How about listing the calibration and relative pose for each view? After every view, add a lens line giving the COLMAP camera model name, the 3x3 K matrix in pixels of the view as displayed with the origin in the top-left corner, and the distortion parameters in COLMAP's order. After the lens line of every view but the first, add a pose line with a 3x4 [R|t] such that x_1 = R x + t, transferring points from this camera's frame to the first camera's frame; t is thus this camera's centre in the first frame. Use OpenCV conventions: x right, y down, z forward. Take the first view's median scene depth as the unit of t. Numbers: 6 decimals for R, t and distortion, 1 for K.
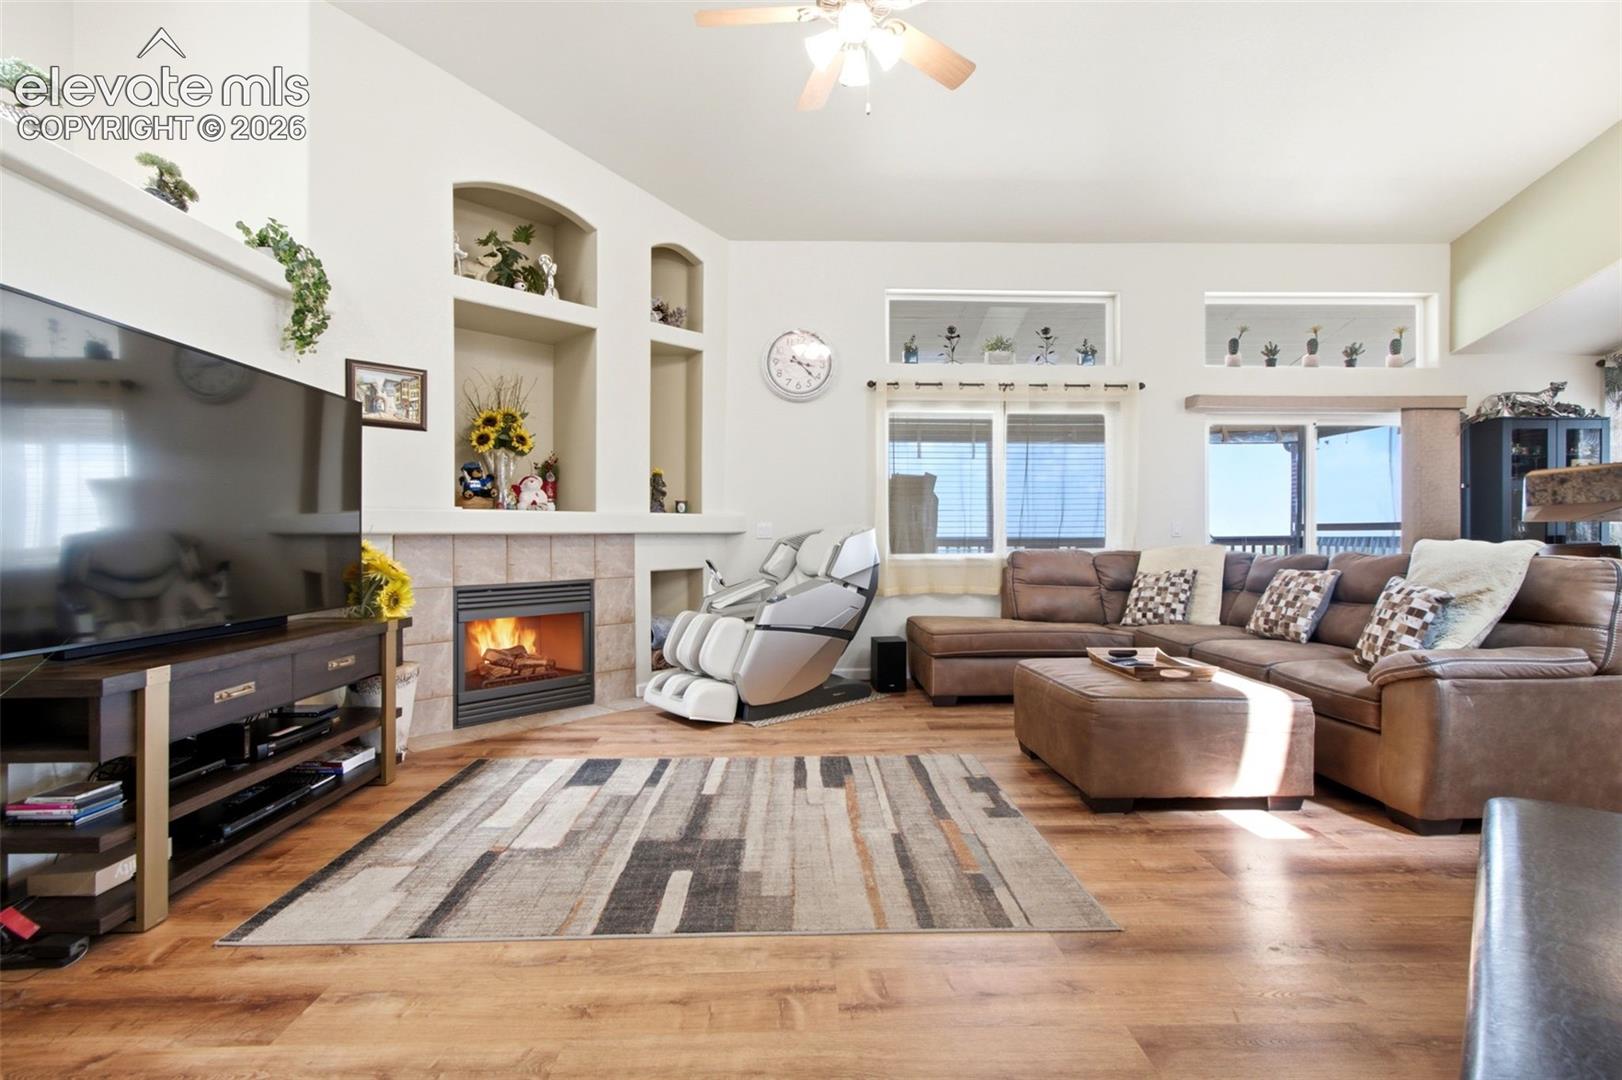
lens RADIAL K [[741.4, 0, 811.1], [0, 741.4, 531.0], [0, 0, 1]] dist [0.004412, 0.002282]
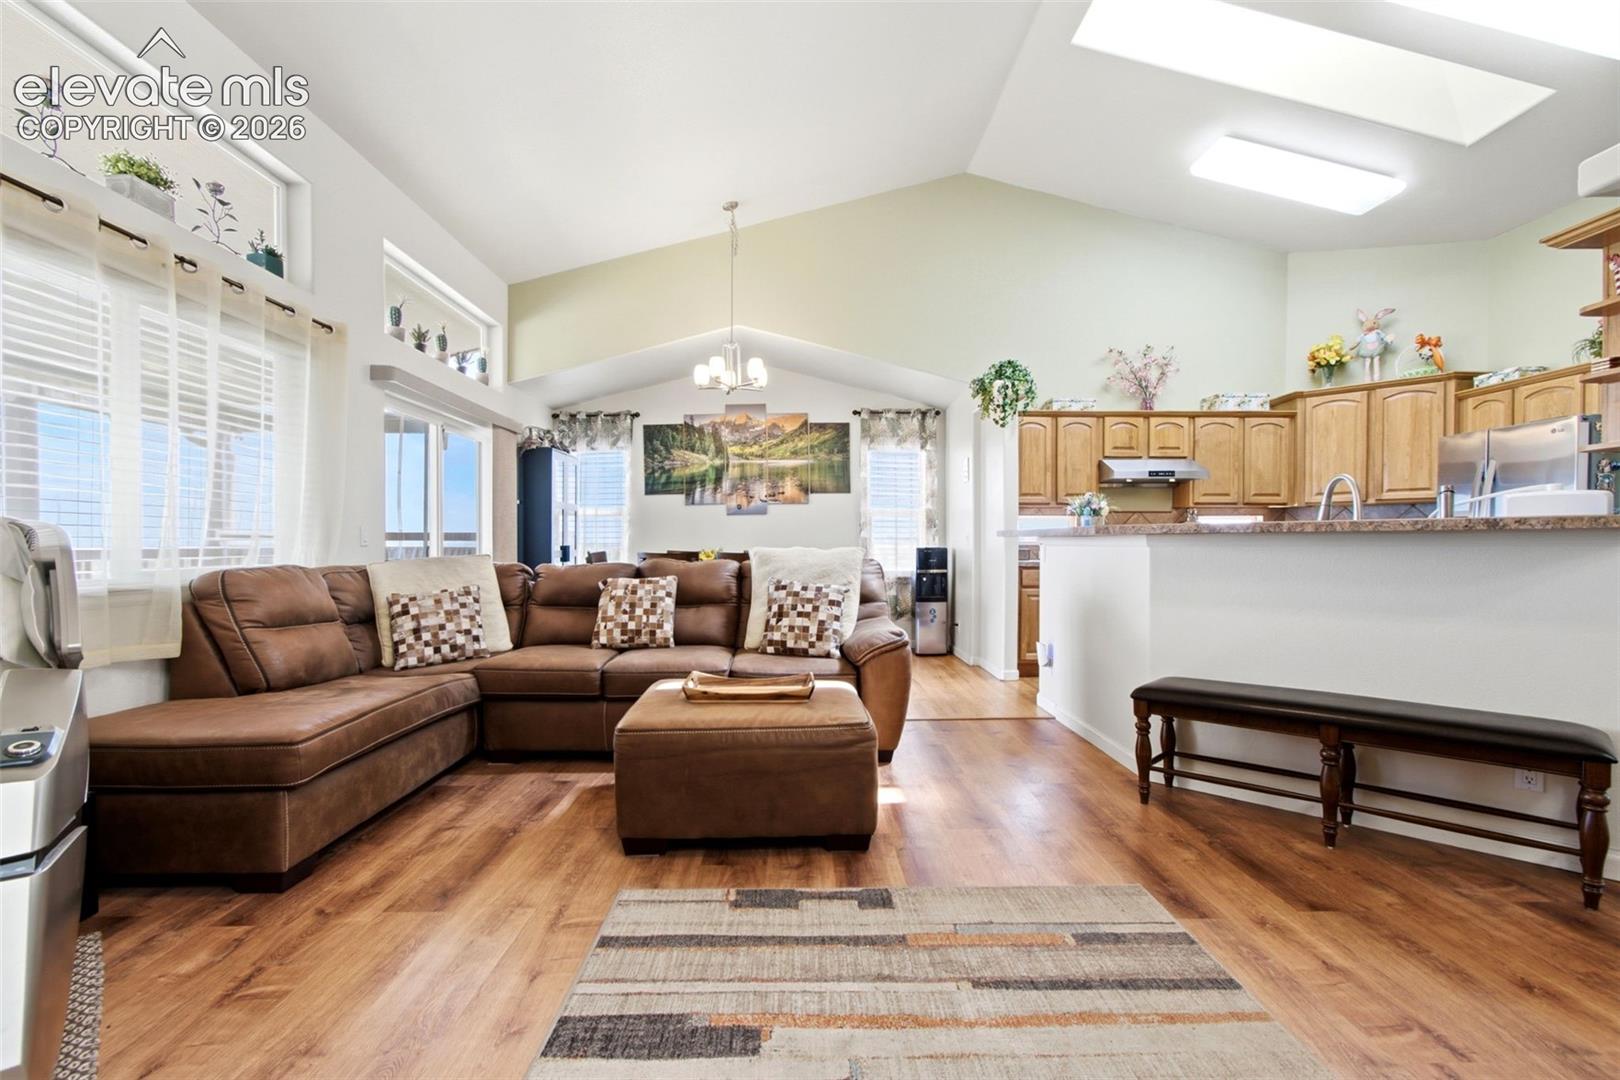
lens RADIAL K [[740.5, 0, 812.9], [0, 740.5, 553.8], [0, 0, 1]] dist [0.004412, 0.002282]
pose [[0.008875, -0.008086, 0.999928, -0.333962], [-0.009425, 0.999922, 0.008169, 0.007037], [-0.999916, -0.009497, 0.008798, 0.683036]]
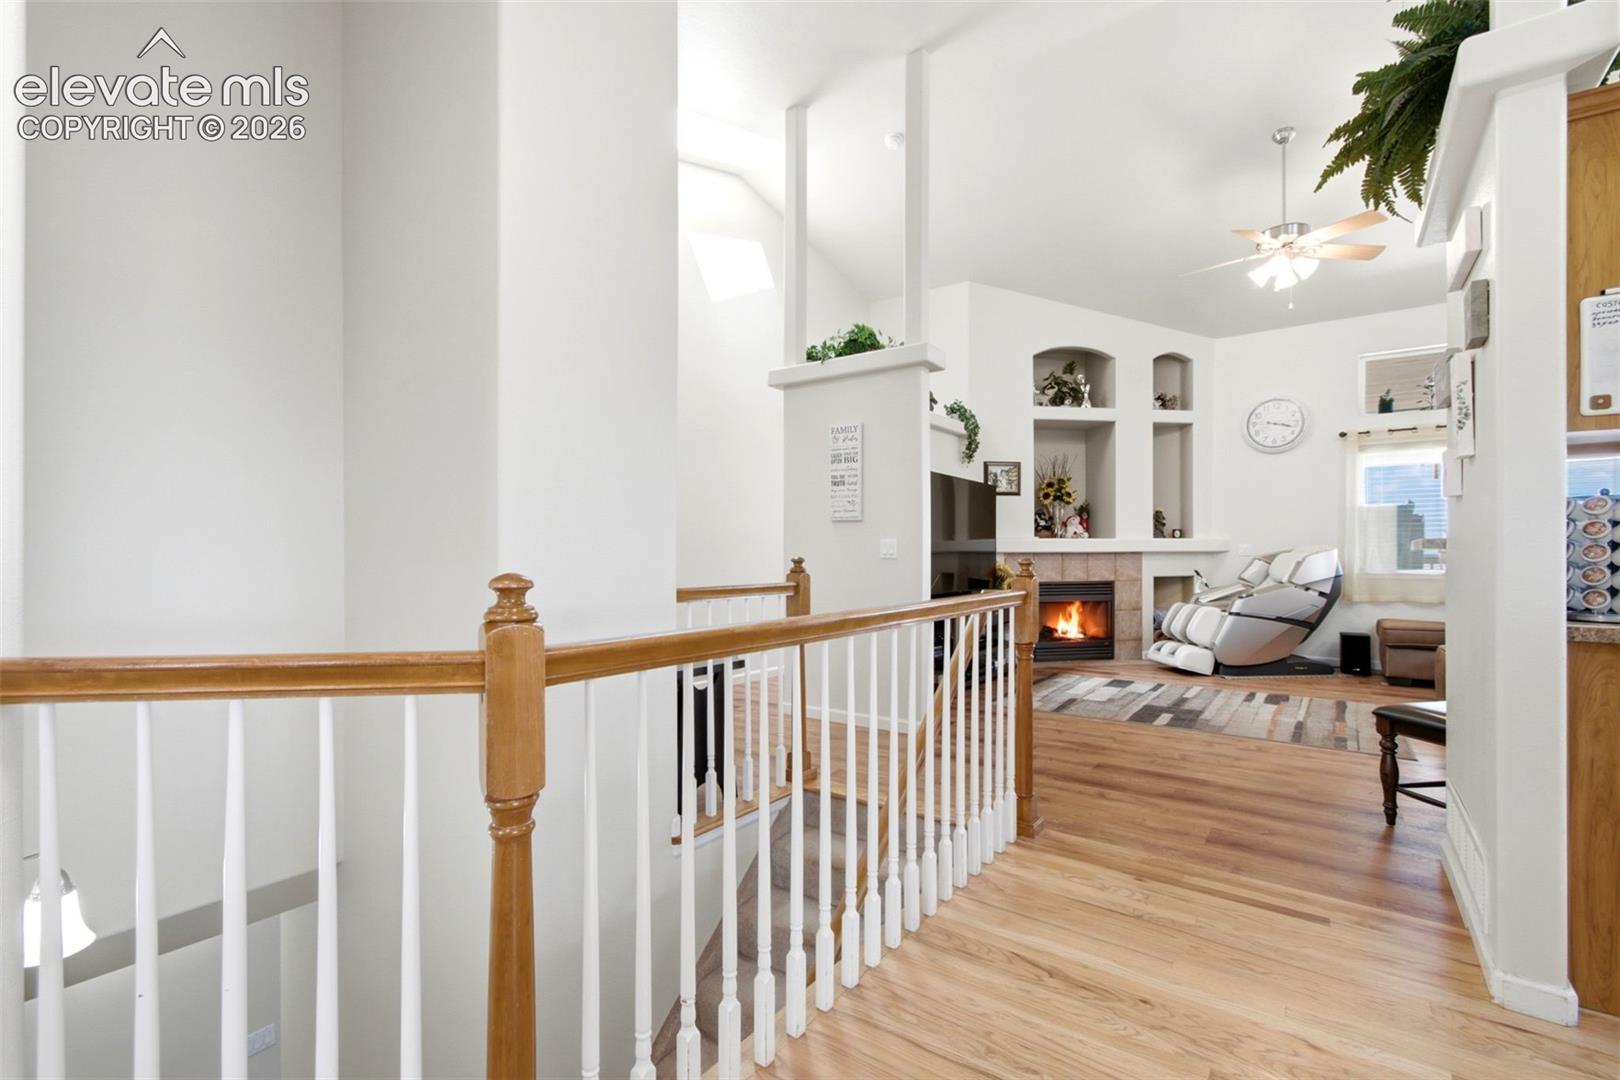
lens RADIAL K [[740.5, 0, 801.7], [0, 740.5, 550.0], [0, 0, 1]] dist [0.004412, 0.002282]
pose [[0.789535, -0.000793, -0.613705, 0.154344], [-0.000685, 0.999997, -0.002174, 0.003791], [0.613705, 0.002137, 0.789533, -0.673896]]
